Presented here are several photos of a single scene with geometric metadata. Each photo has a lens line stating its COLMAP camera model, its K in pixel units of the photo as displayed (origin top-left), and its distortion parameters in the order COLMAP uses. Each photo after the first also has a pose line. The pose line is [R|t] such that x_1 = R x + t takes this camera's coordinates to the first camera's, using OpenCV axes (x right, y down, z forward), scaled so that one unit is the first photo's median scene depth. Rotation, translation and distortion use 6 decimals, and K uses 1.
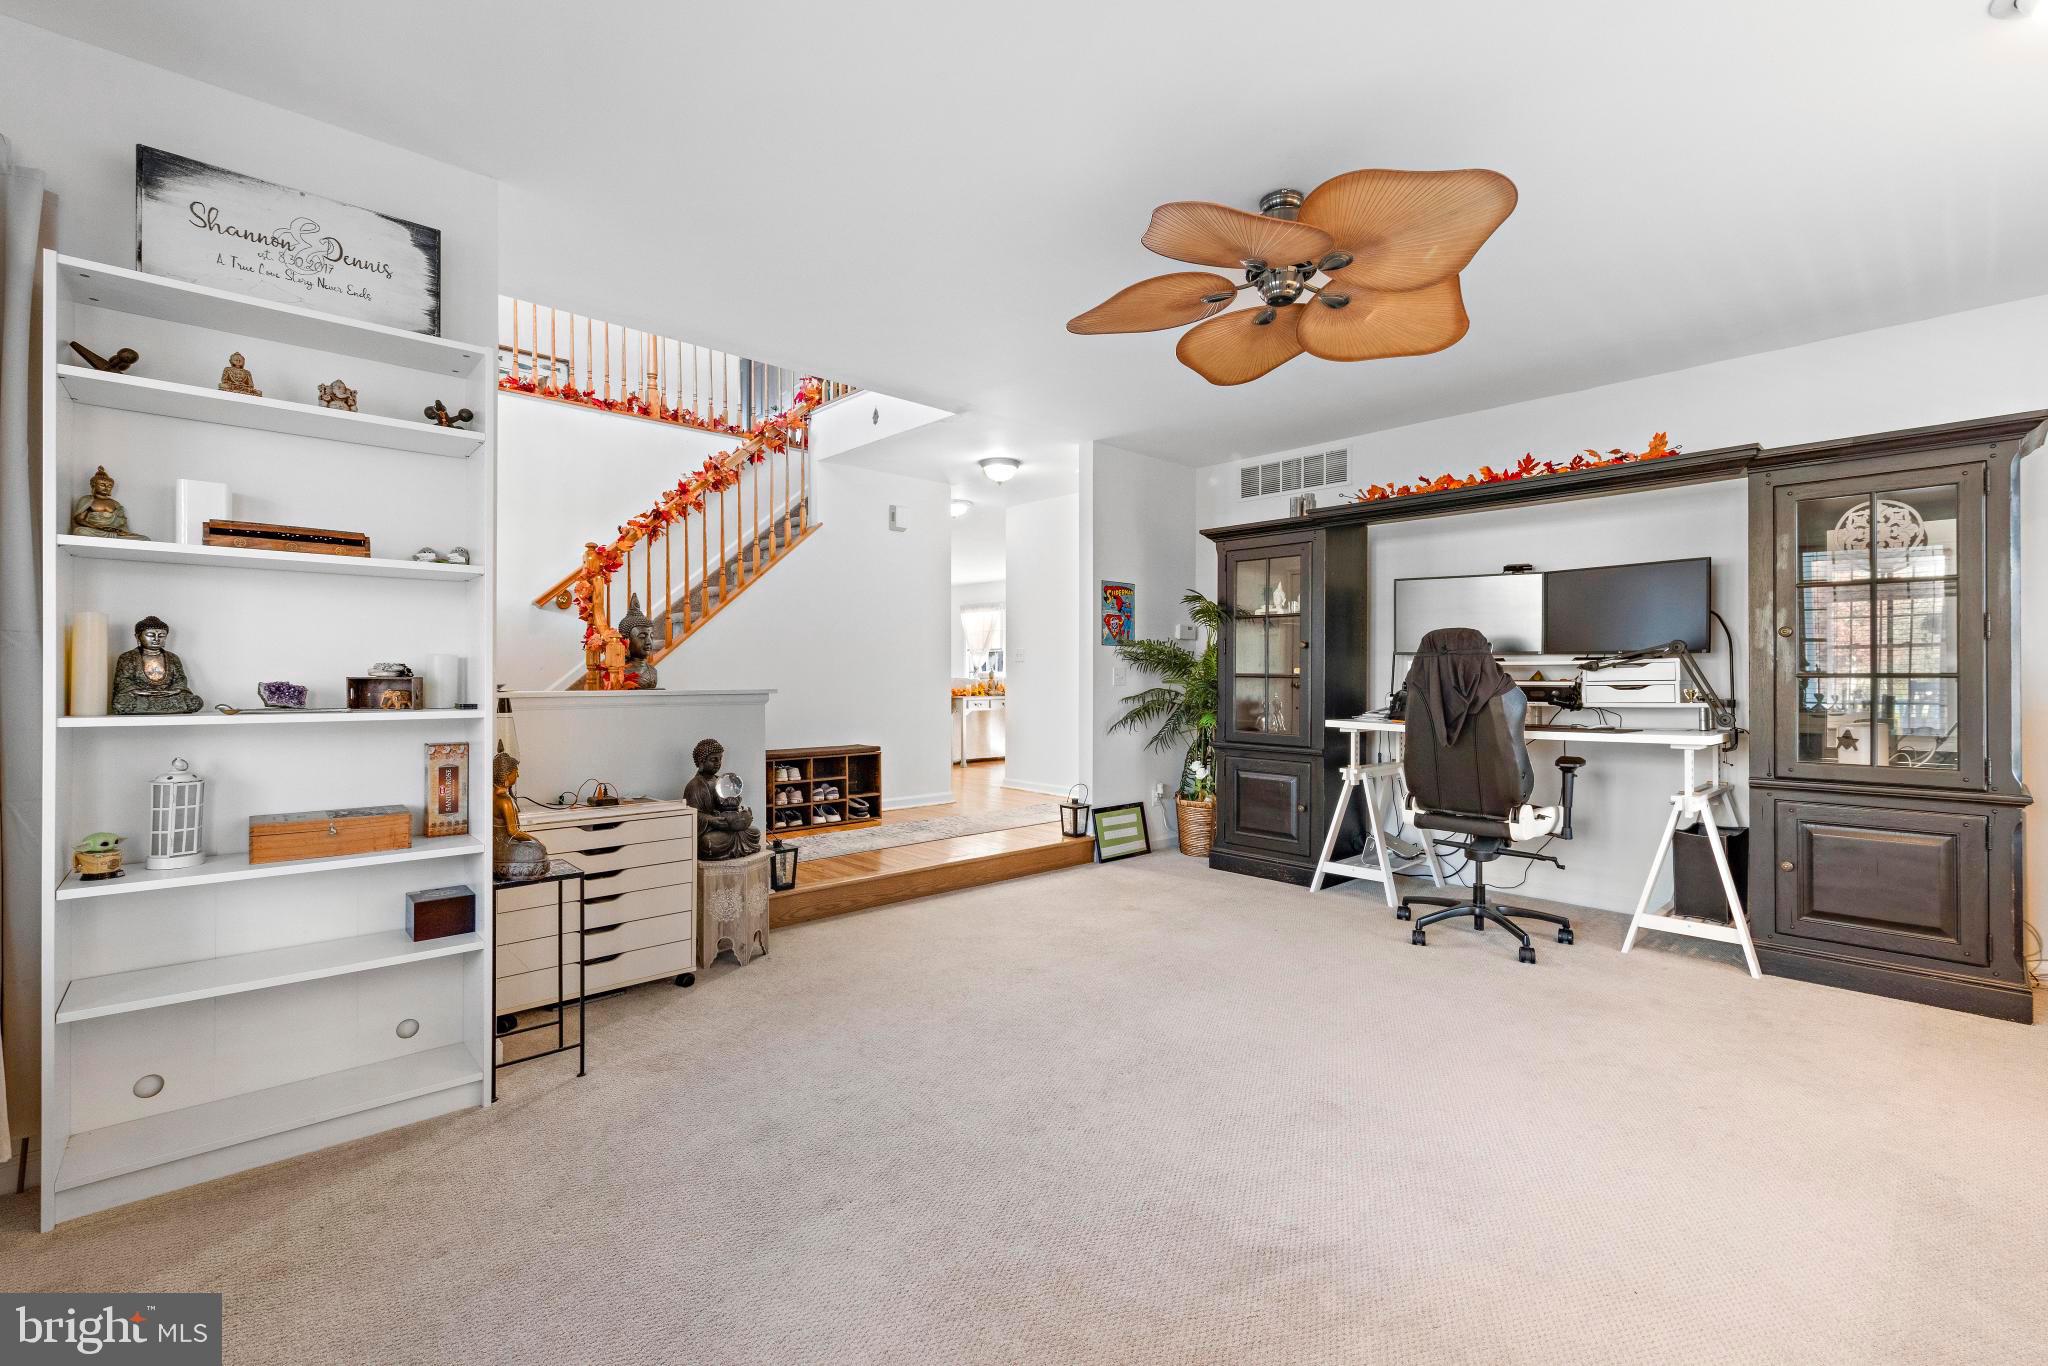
lens RADIAL K [[902.5, 0, 1024.9], [0, 902.5, 666.0], [0, 0, 1]] dist [-0.000466, -0.000179]
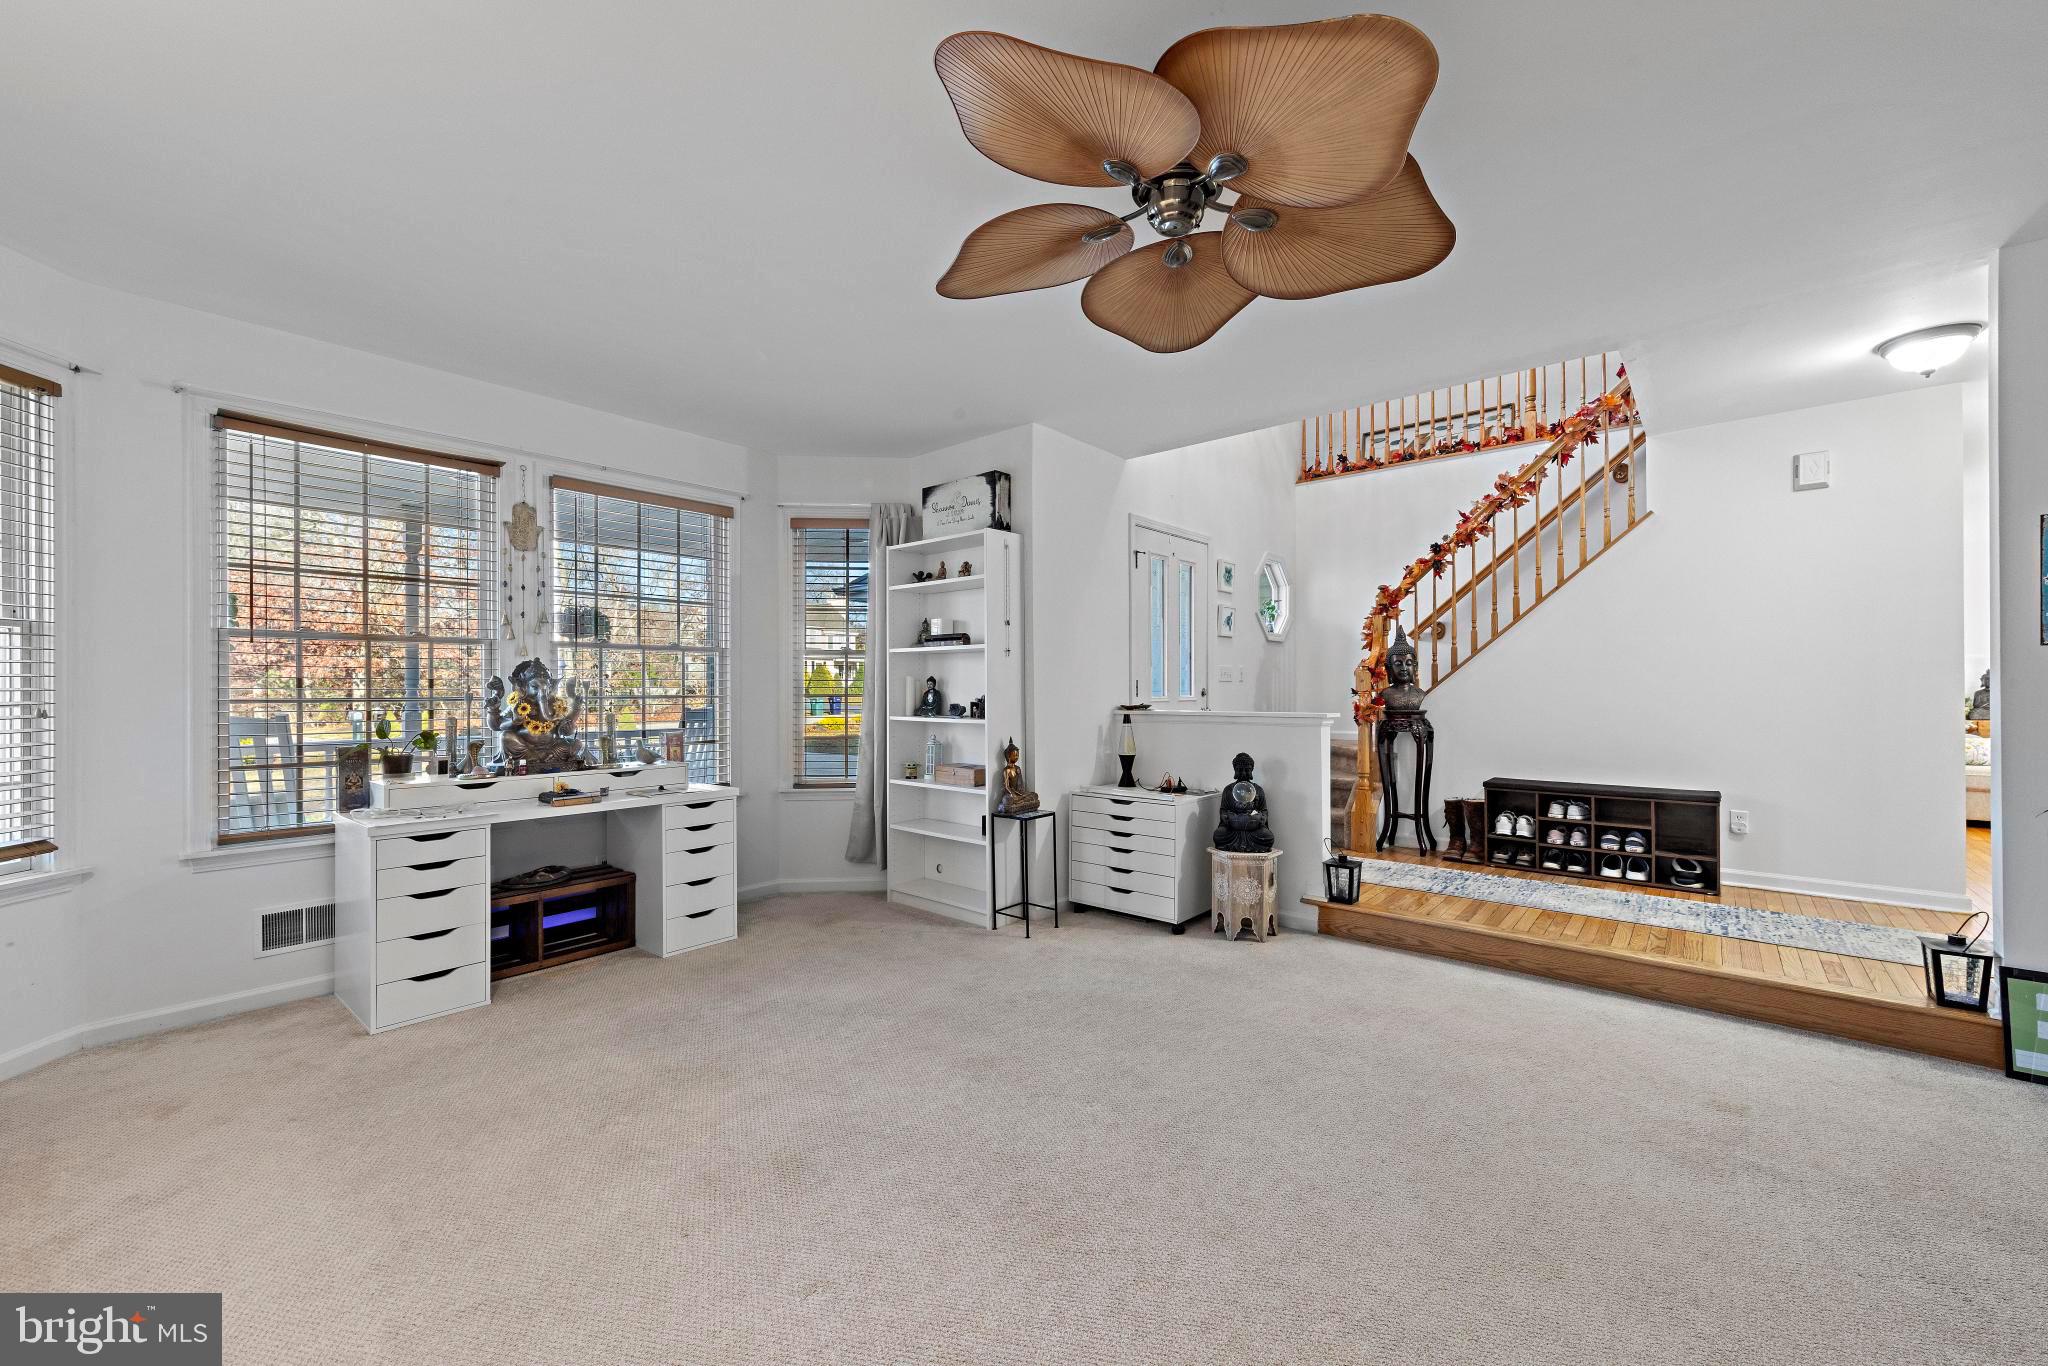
lens RADIAL K [[797.2, 0, 1024.0], [0, 797.2, 683.0], [0, 0, 1]] dist [-0.000167, -0.000107]
pose [[0.100193, -0.007541, -0.994939, 0.501091], [0.012367, 0.999903, -0.006334, -0.008103], [0.994891, -0.011670, 0.100277, 0.424101]]
